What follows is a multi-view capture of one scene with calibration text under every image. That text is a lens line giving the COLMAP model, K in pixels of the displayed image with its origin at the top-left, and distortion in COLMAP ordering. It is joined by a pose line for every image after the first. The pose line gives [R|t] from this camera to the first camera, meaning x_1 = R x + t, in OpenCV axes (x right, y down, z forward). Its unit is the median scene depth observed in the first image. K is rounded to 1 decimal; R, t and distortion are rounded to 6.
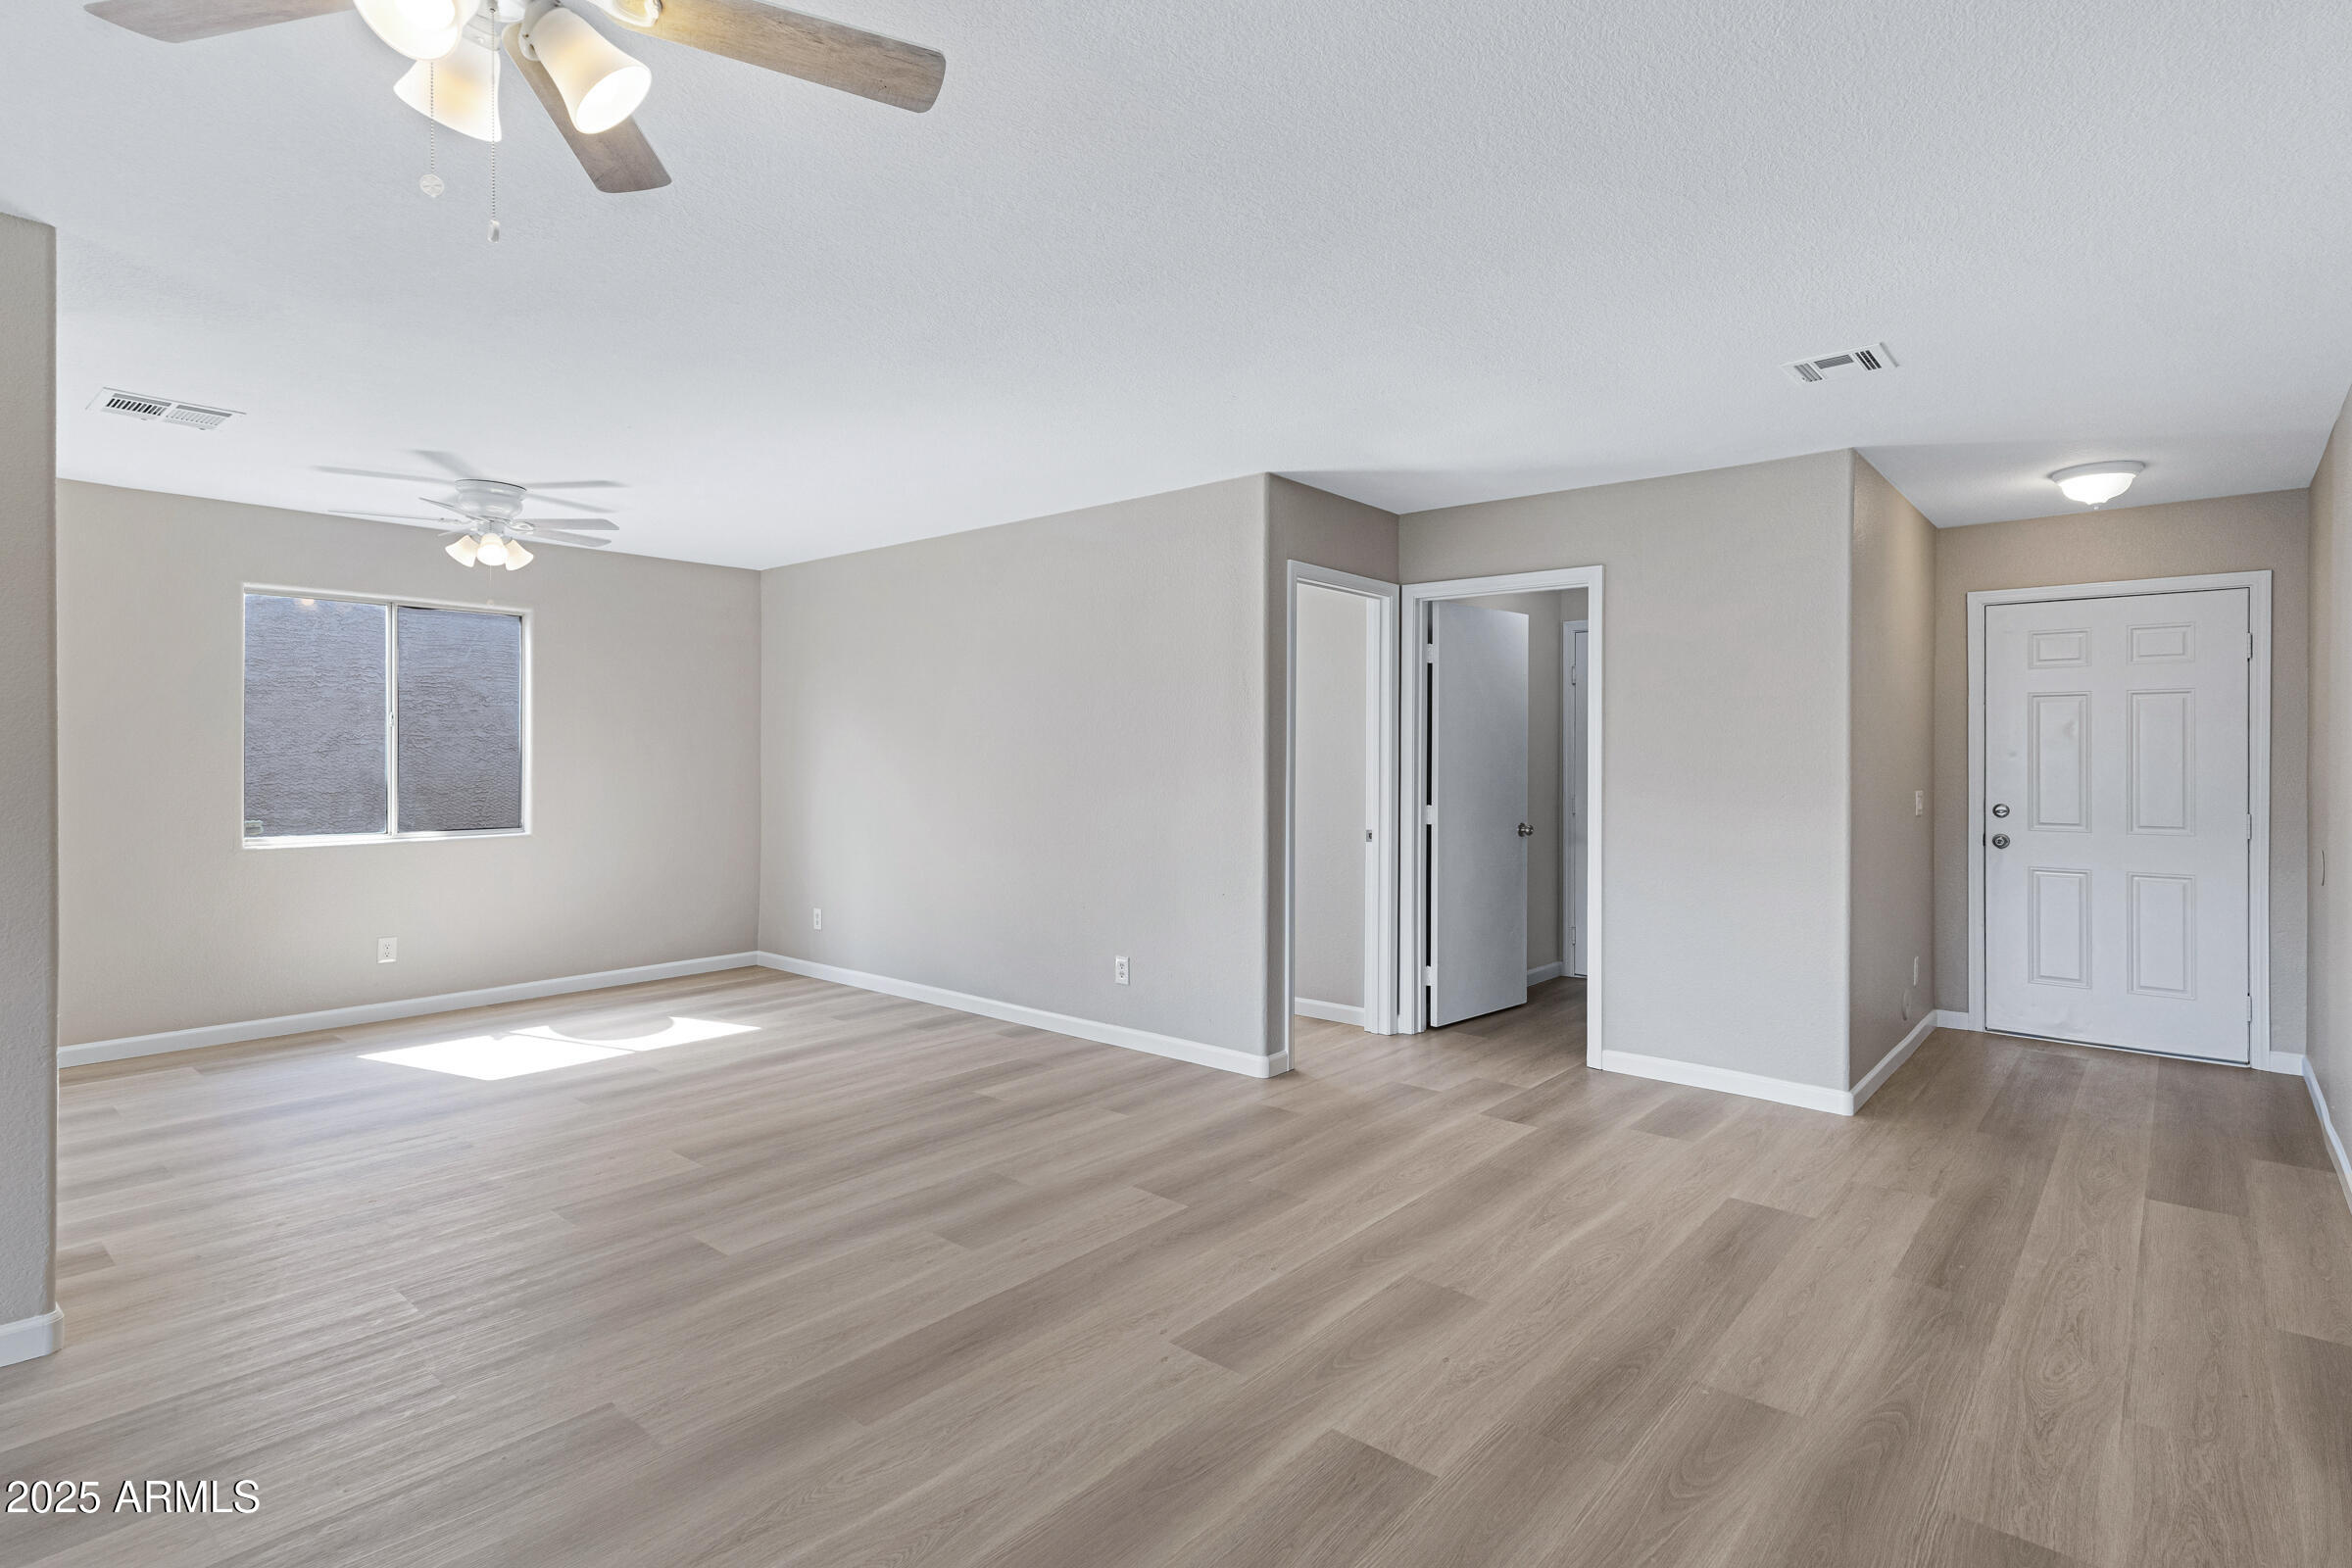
lens RADIAL K [[1157.5, 0, 1178.3], [0, 1157.5, 754.6], [0, 0, 1]] dist [0.017169, -0.000334]
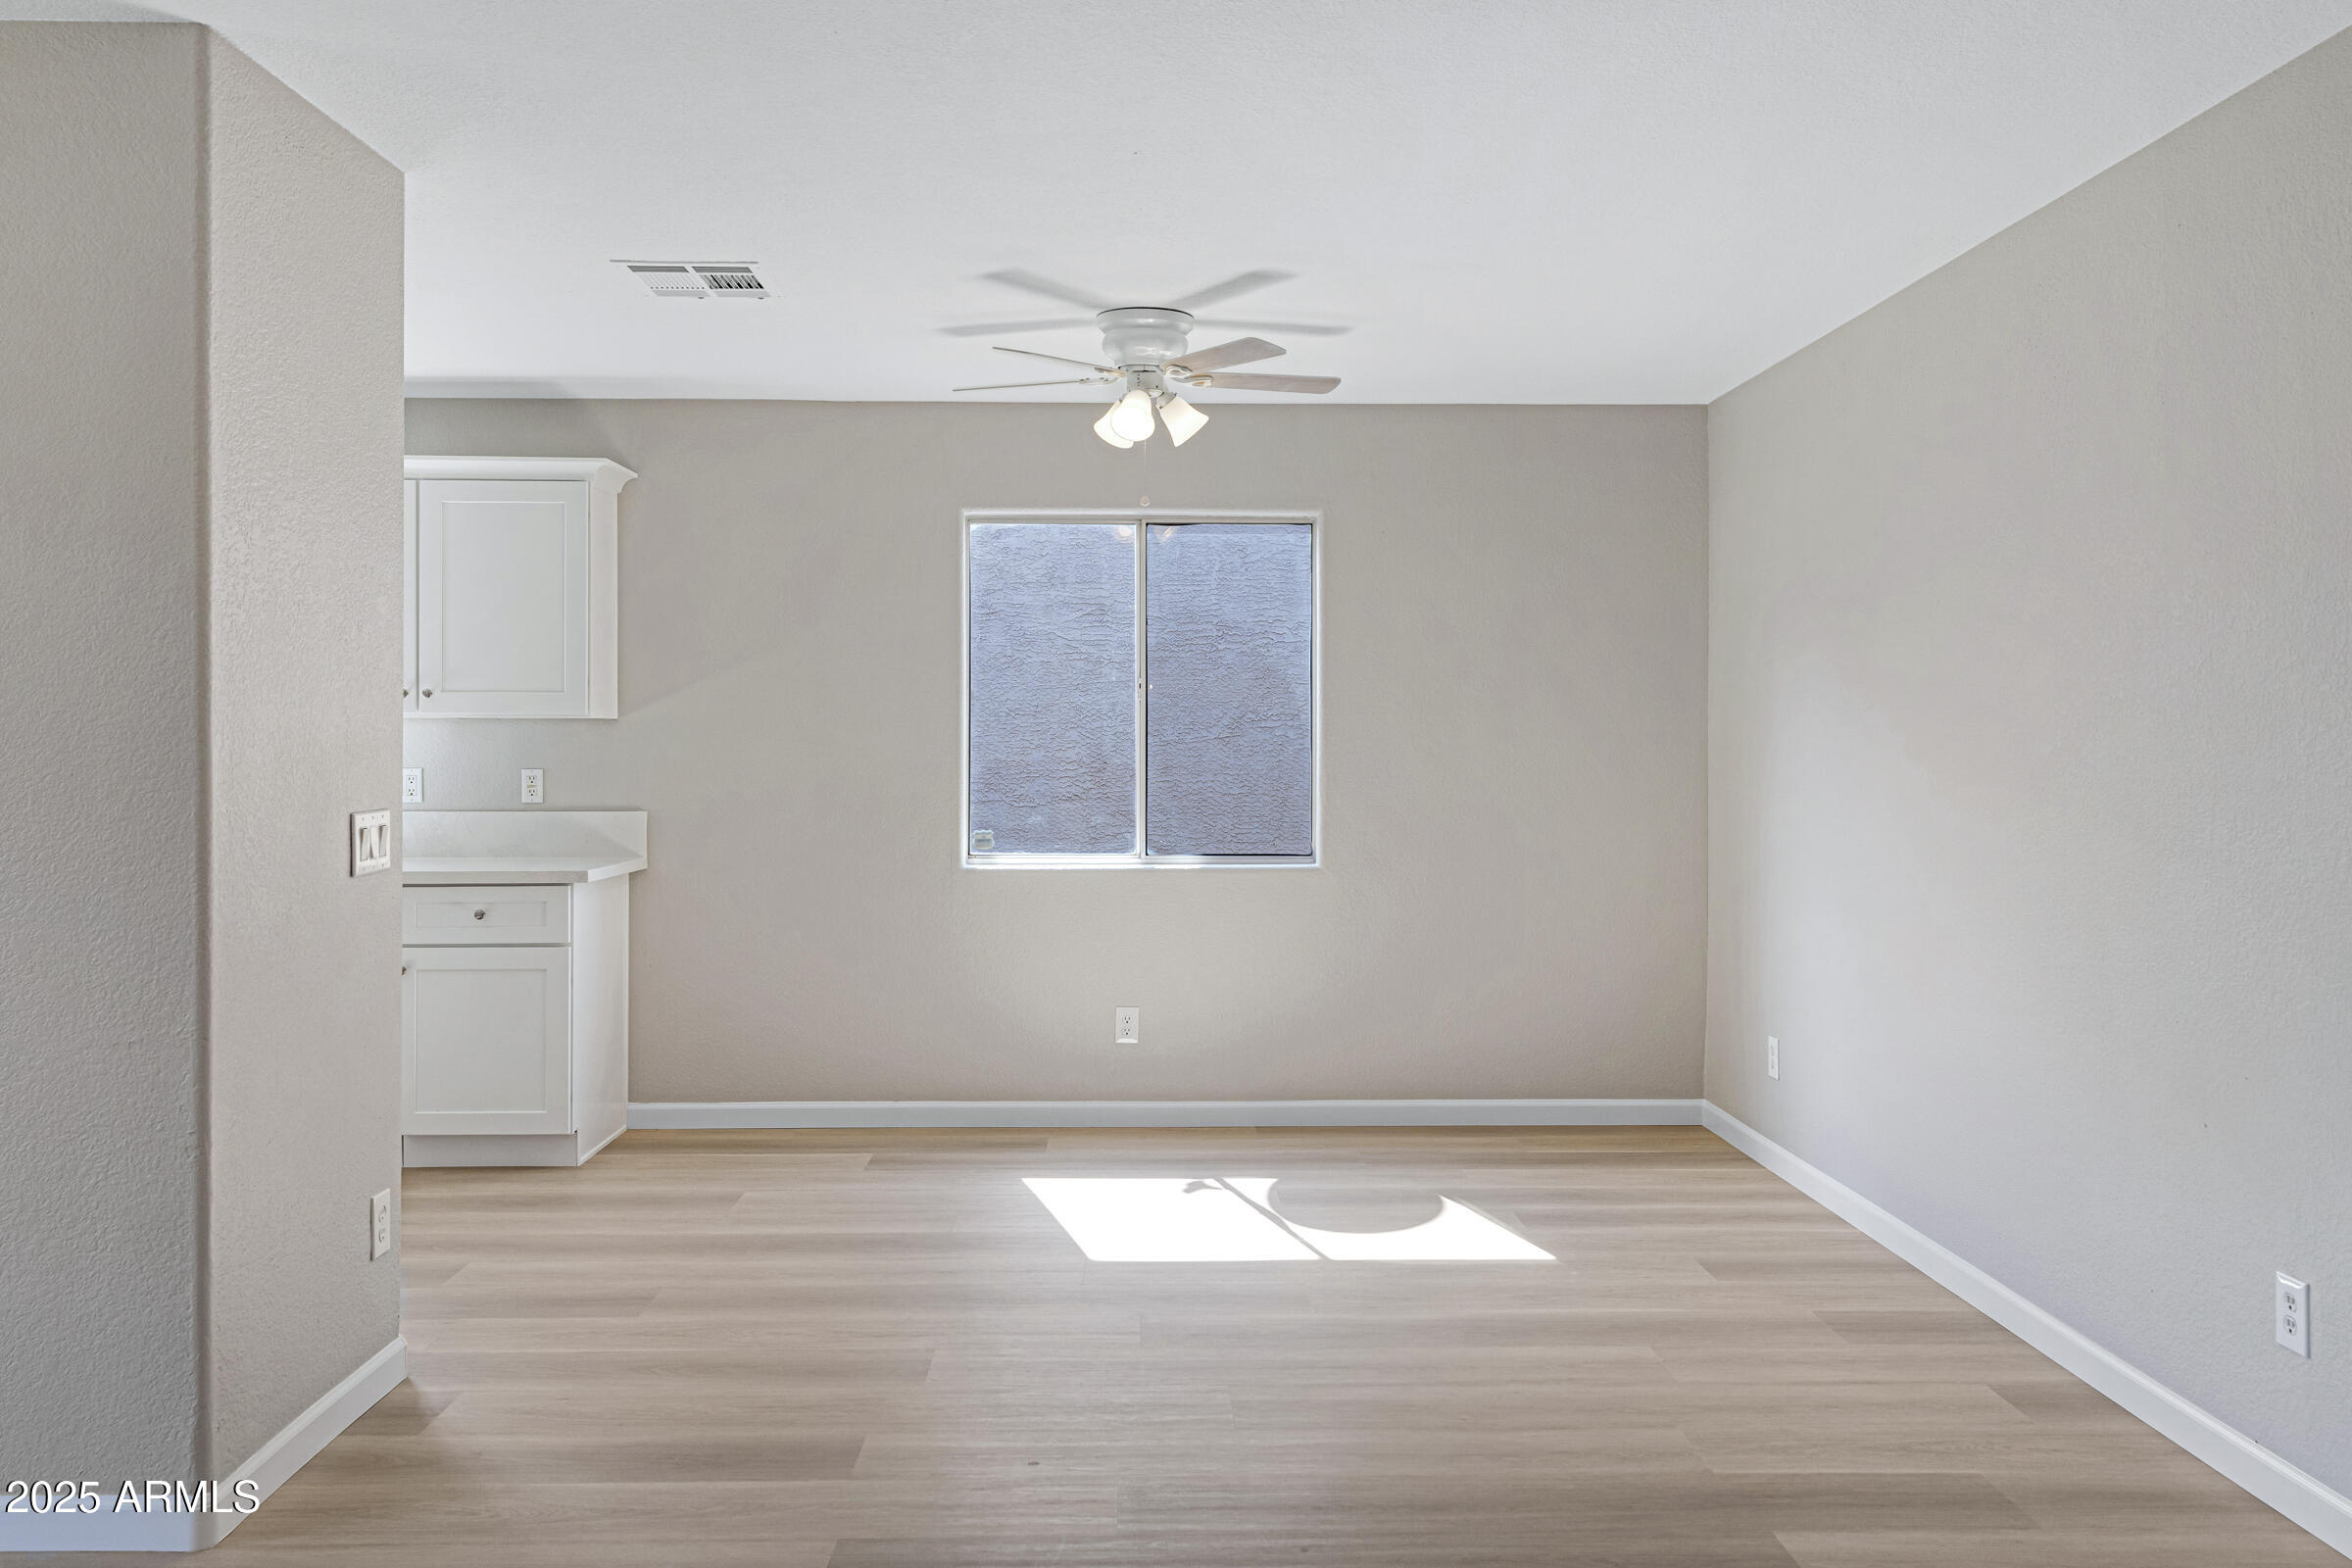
lens RADIAL K [[1808.4, 0, 1167.9], [0, 1808.4, 741.8], [0, 0, 1]] dist [0.006365, 0.000421]
pose [[0.669477, -0.000958, -0.742833, 0.150800], [0.000444, 1.000000, -0.000890, 0.001703], [0.742833, 0.000267, 0.669477, 0.354554]]
